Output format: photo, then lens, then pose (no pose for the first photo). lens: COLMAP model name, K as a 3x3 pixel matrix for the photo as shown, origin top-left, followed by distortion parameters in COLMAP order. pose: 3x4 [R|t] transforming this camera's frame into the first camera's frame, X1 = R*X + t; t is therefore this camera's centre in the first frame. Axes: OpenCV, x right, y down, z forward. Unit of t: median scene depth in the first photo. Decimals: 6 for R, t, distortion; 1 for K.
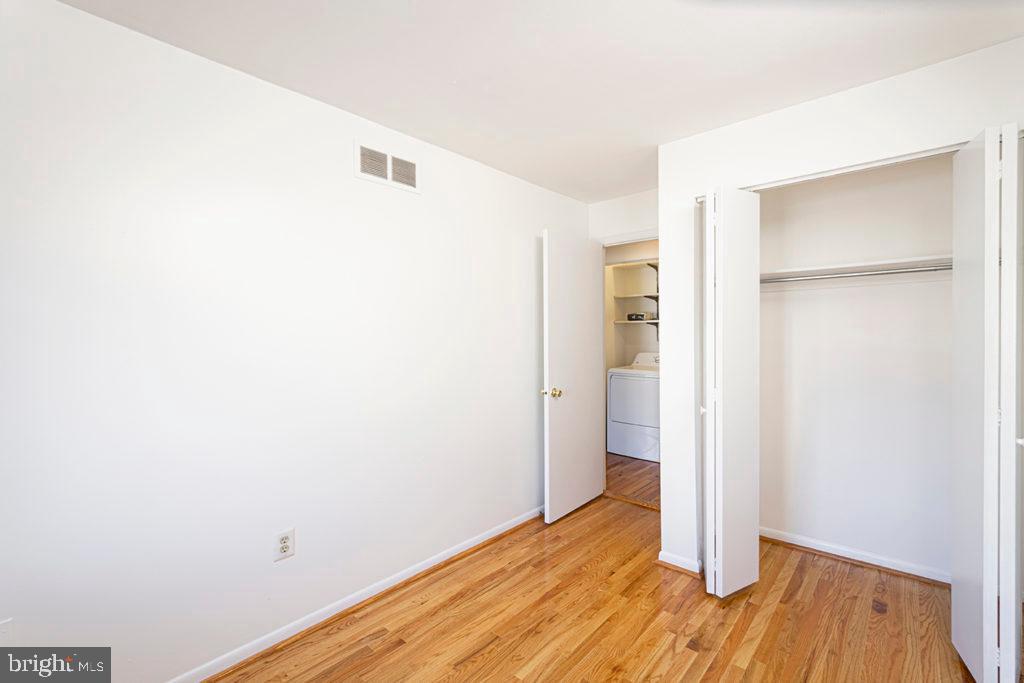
lens RADIAL K [[458.0, 0, 515.4], [0, 458.0, 332.7], [0, 0, 1]] dist [-0.002796, -0.000523]
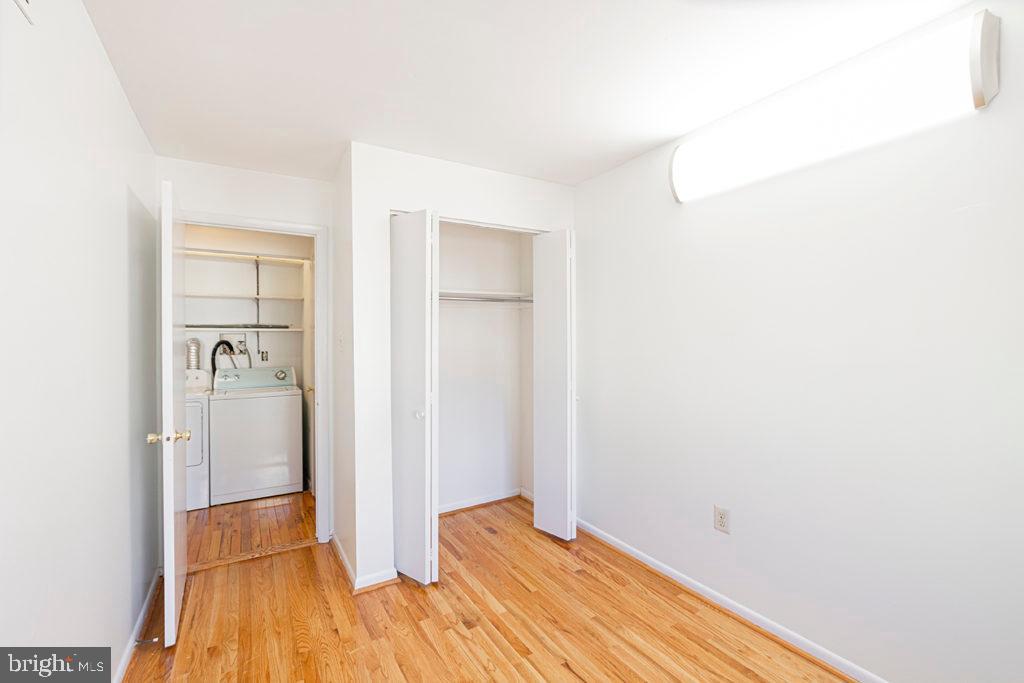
lens RADIAL K [[458.0, 0, 510.4], [0, 458.0, 340.4], [0, 0, 1]] dist [-0.002796, -0.000523]
pose [[0.289569, -0.009196, 0.957113, -0.547633], [0.011871, 0.999911, 0.006016, -0.010899], [-0.957083, 0.009620, 0.289653, 0.492164]]
